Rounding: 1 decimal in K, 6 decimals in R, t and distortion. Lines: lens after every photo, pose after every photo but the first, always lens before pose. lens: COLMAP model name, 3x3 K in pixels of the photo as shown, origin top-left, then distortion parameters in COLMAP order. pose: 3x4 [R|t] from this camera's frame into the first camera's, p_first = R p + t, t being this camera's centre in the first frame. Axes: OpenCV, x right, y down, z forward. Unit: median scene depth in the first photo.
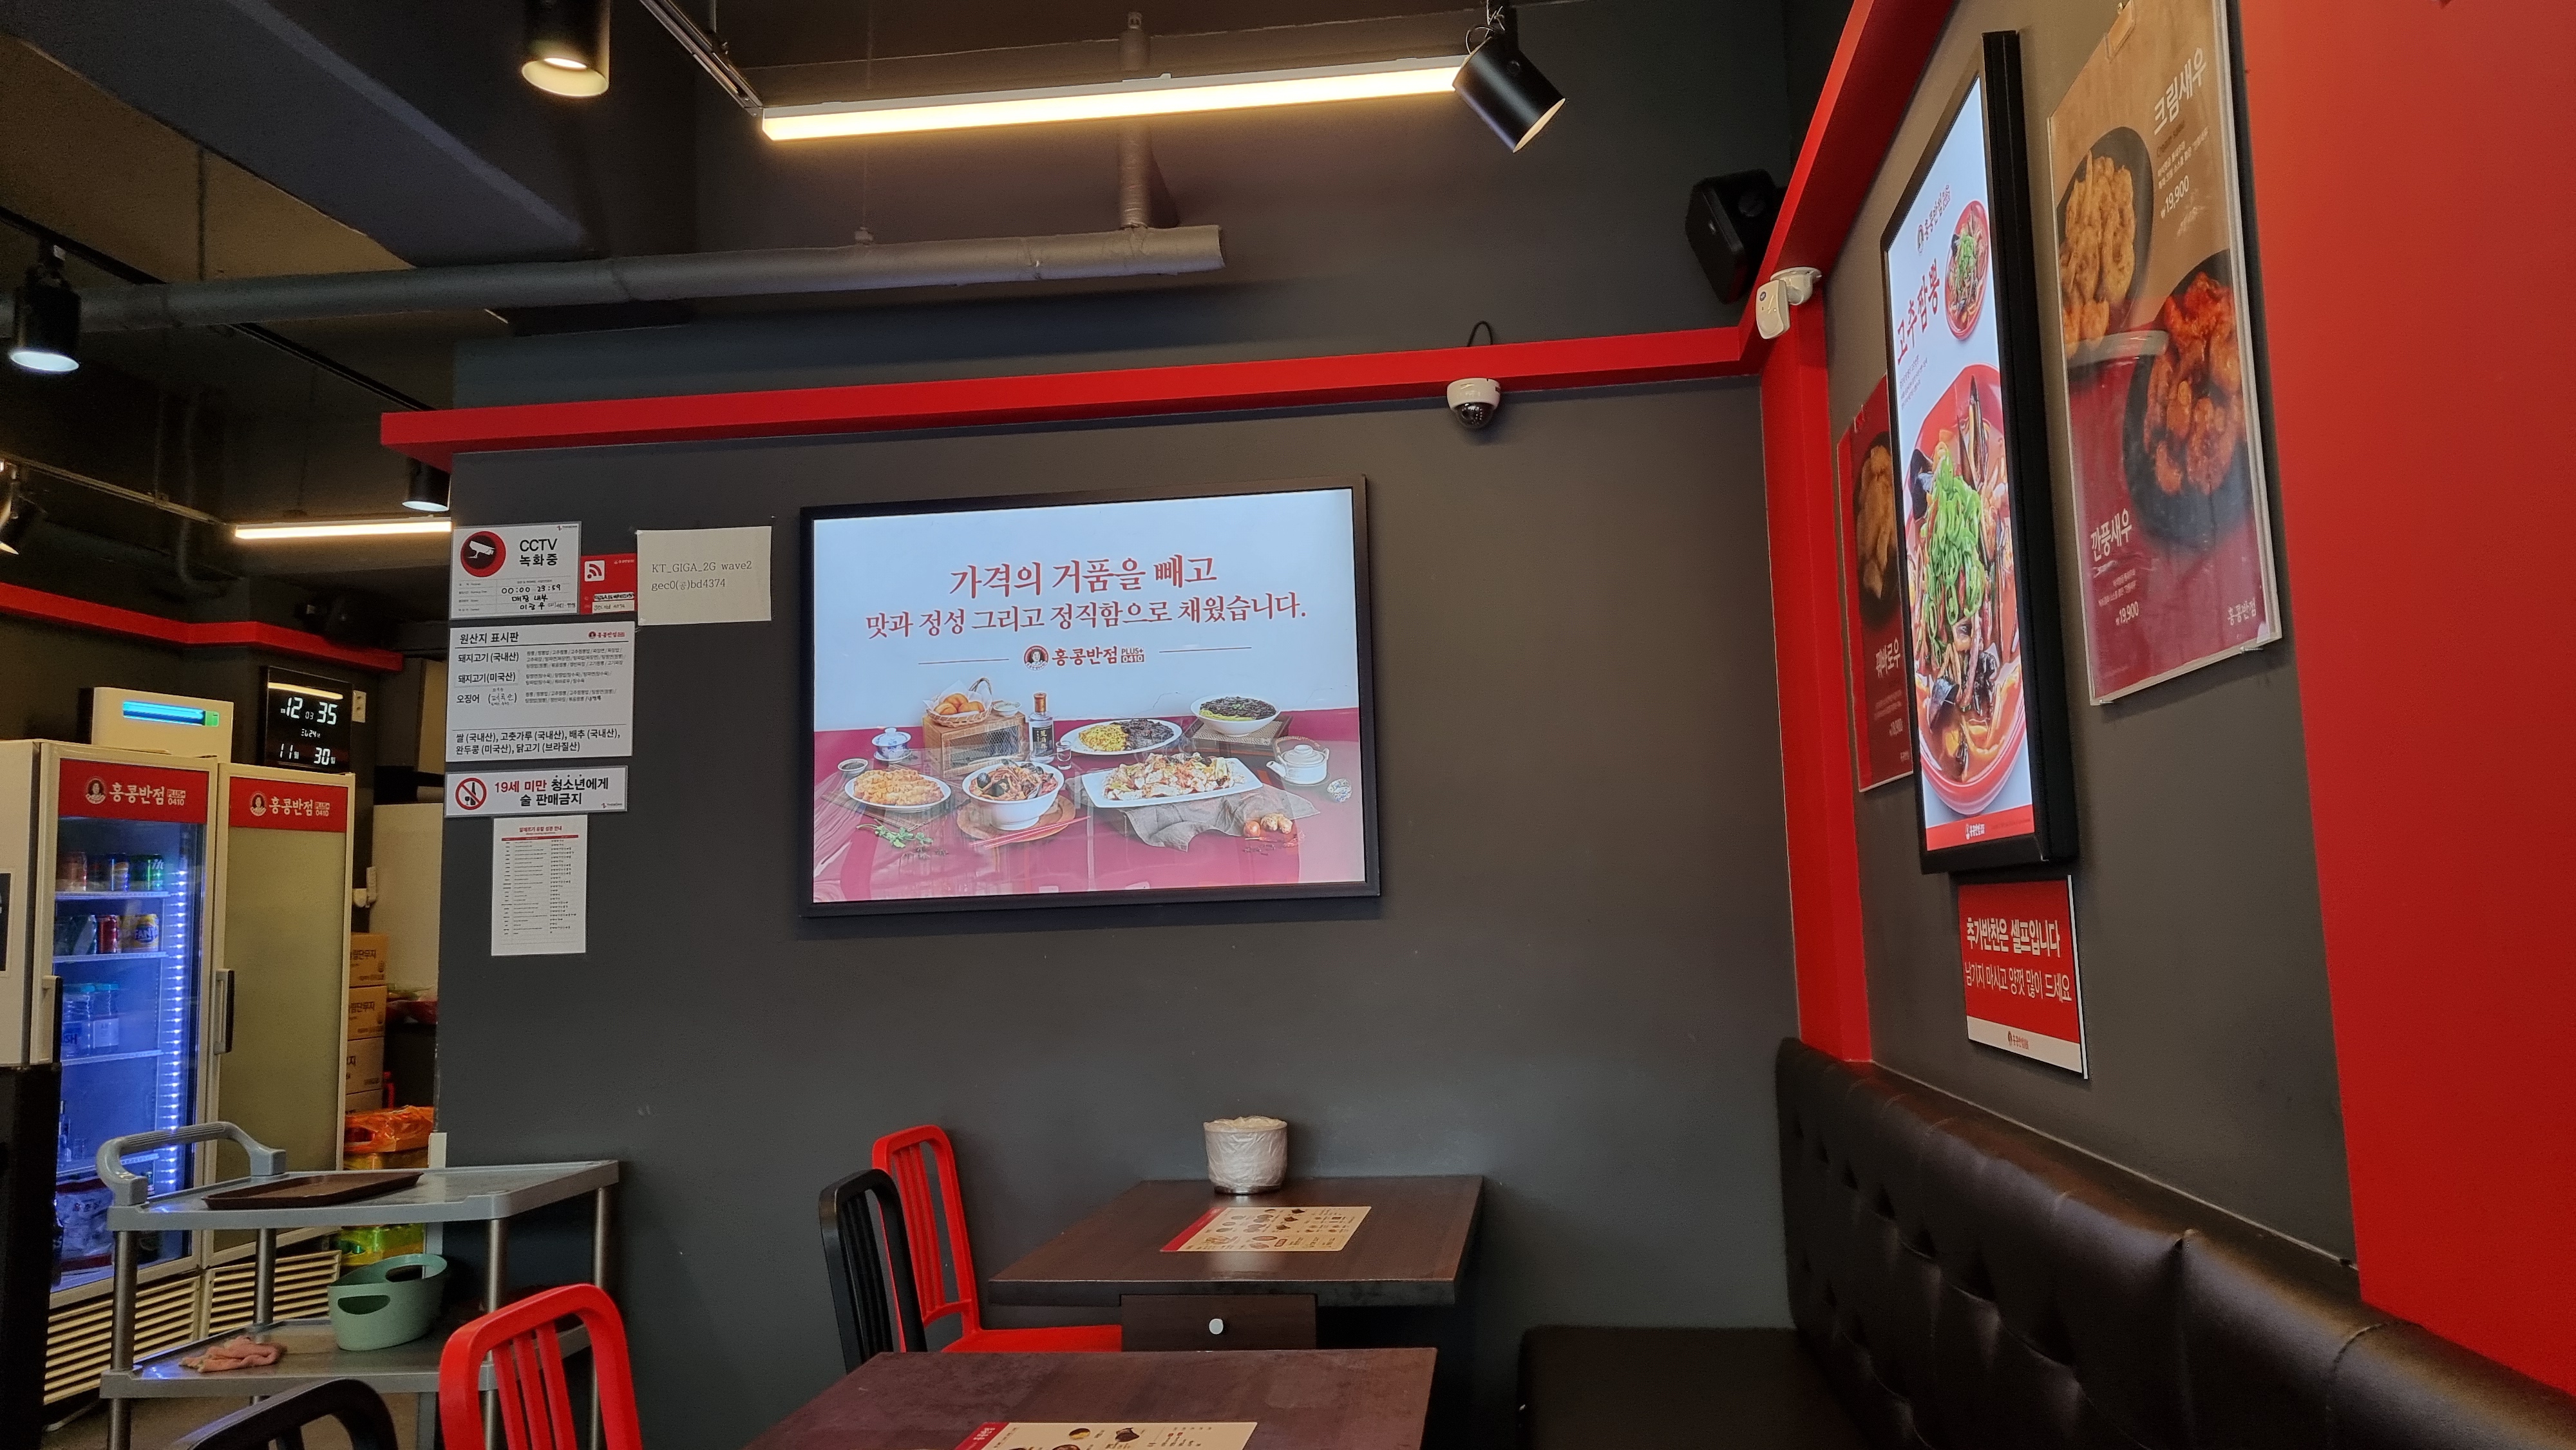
lens RADIAL K [[1817.0, 0, 1293.6], [0, 1817.0, 718.6], [0, 0, 1]] dist [0.045476, 0.001337]
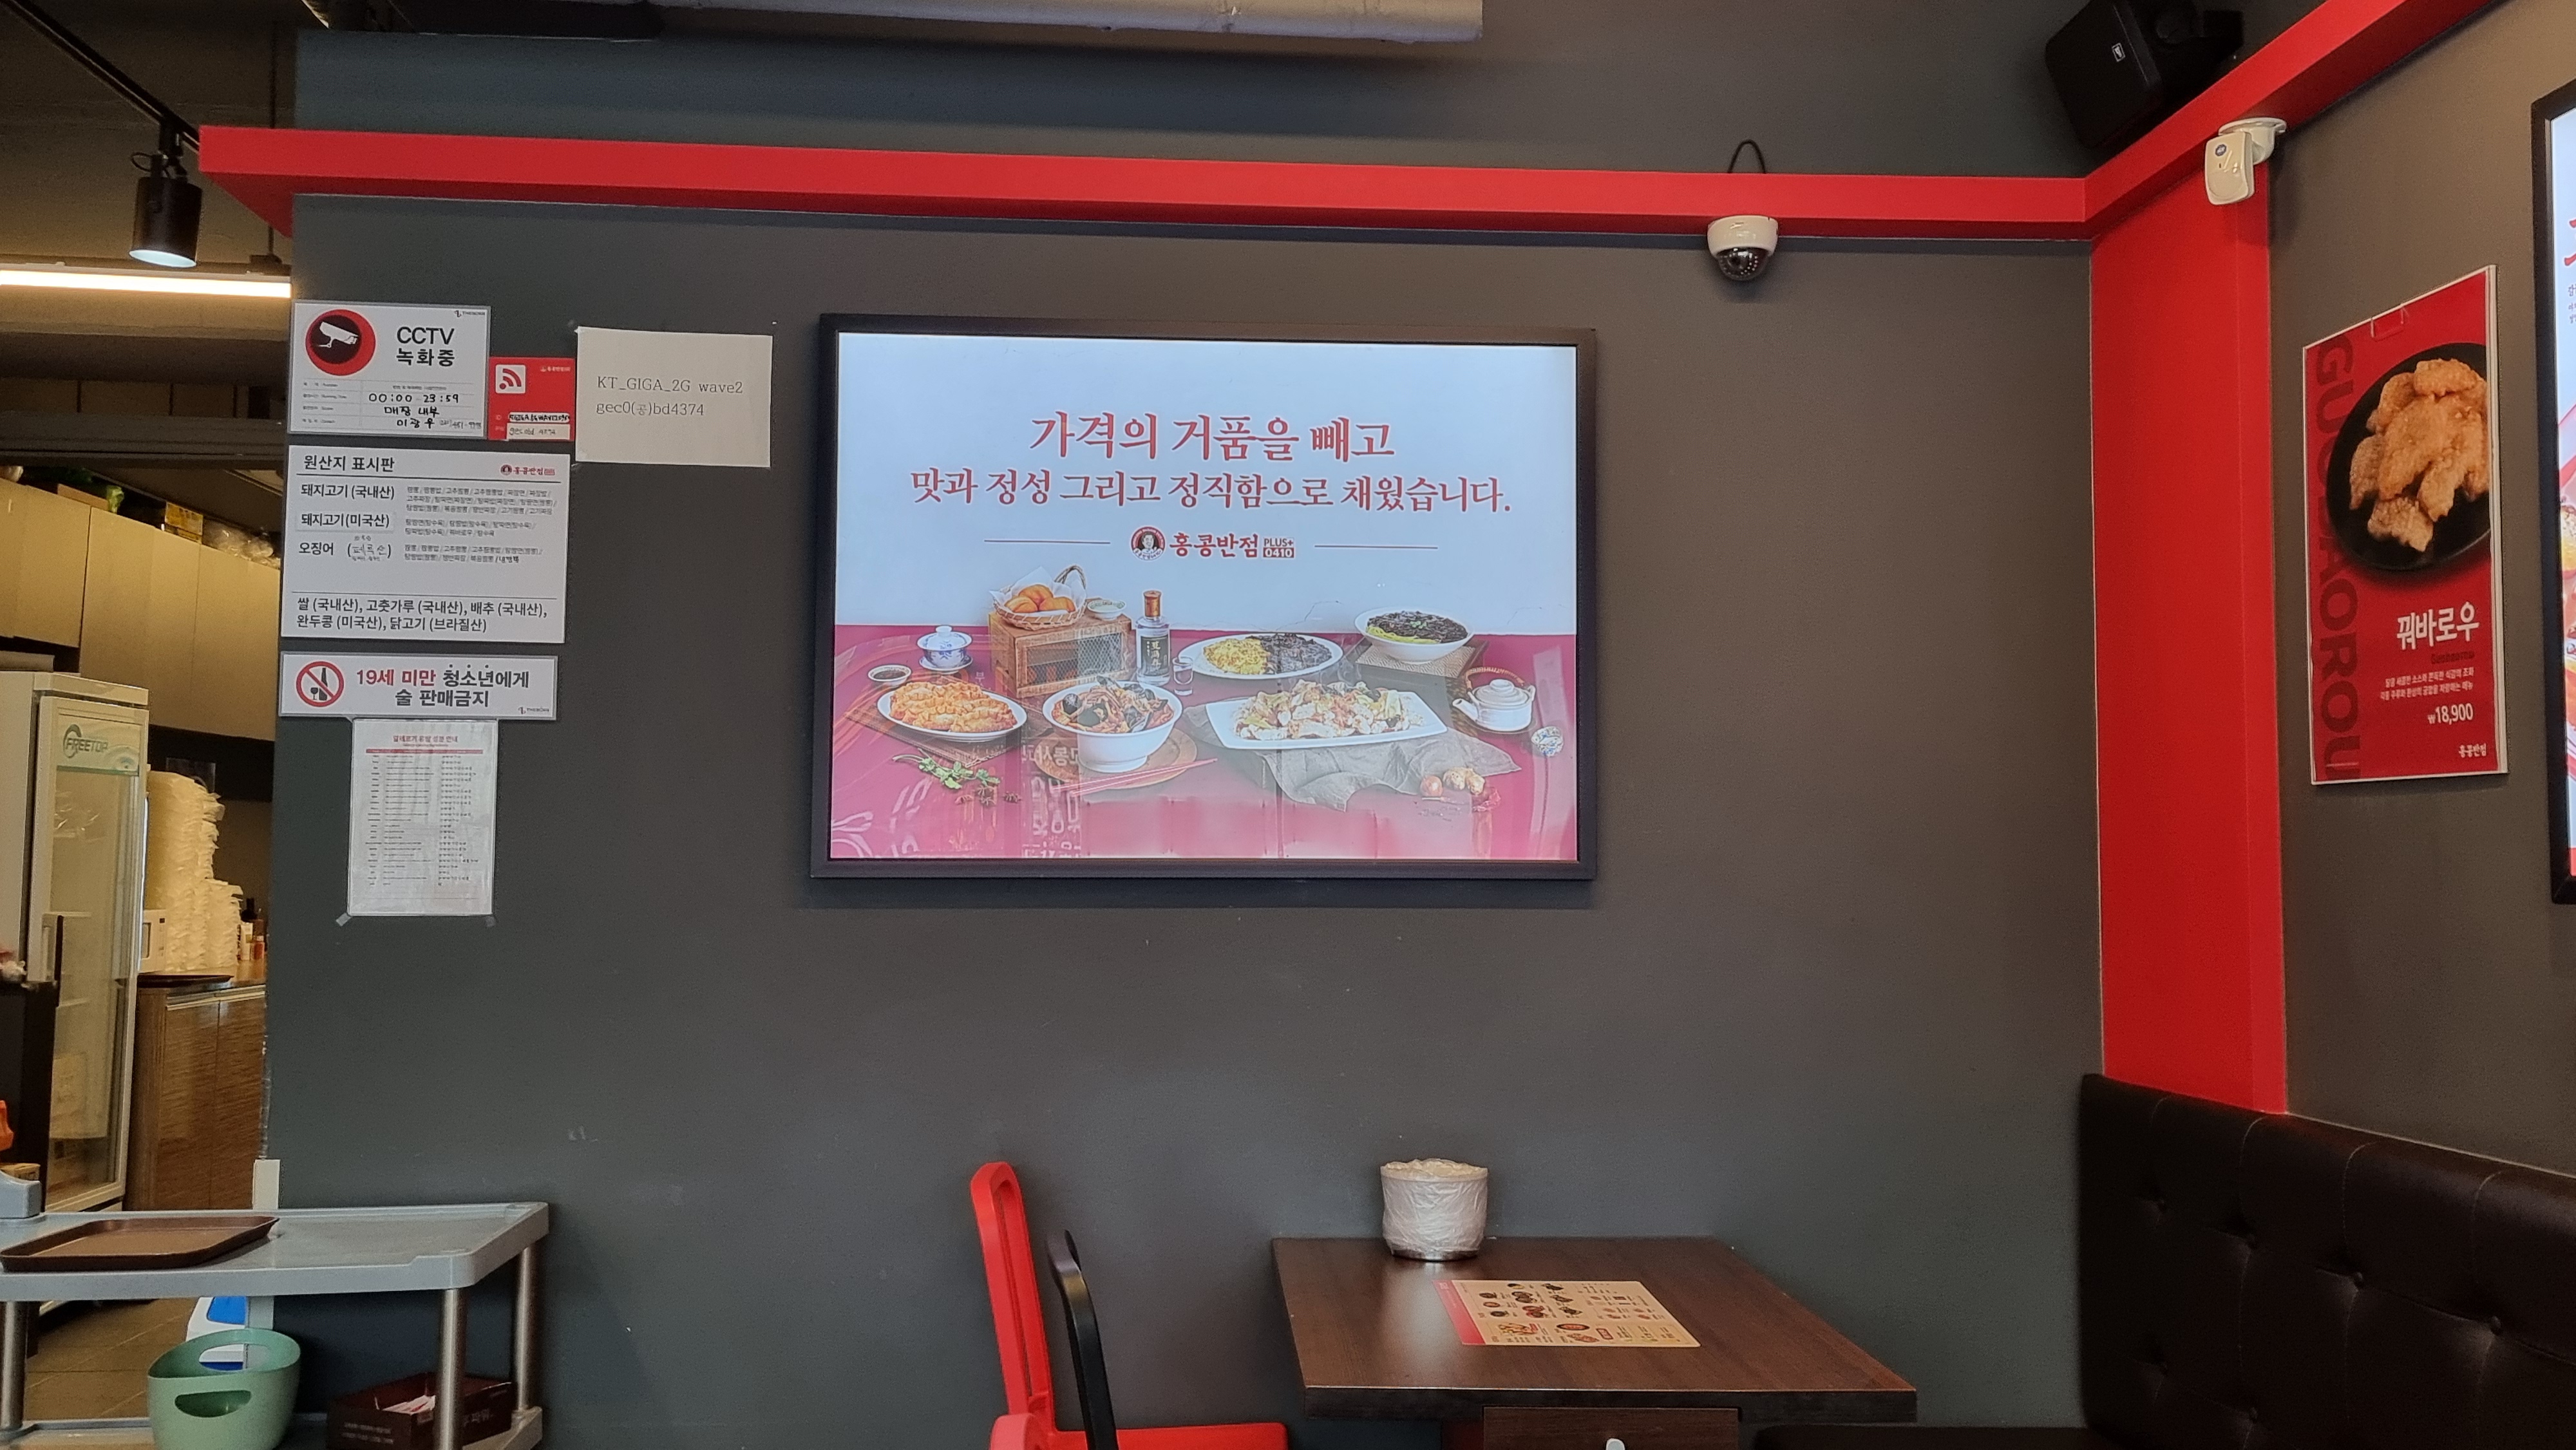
lens RADIAL K [[2335.2, 0, 1287.8], [0, 2335.2, 728.2], [0, 0, 1]] dist [0.062733, 0.000356]
pose [[0.982885, 0.048048, 0.177843, -0.251941], [-0.057223, 0.997263, 0.046820, -0.005928], [-0.175106, -0.056196, 0.982944, 0.044637]]
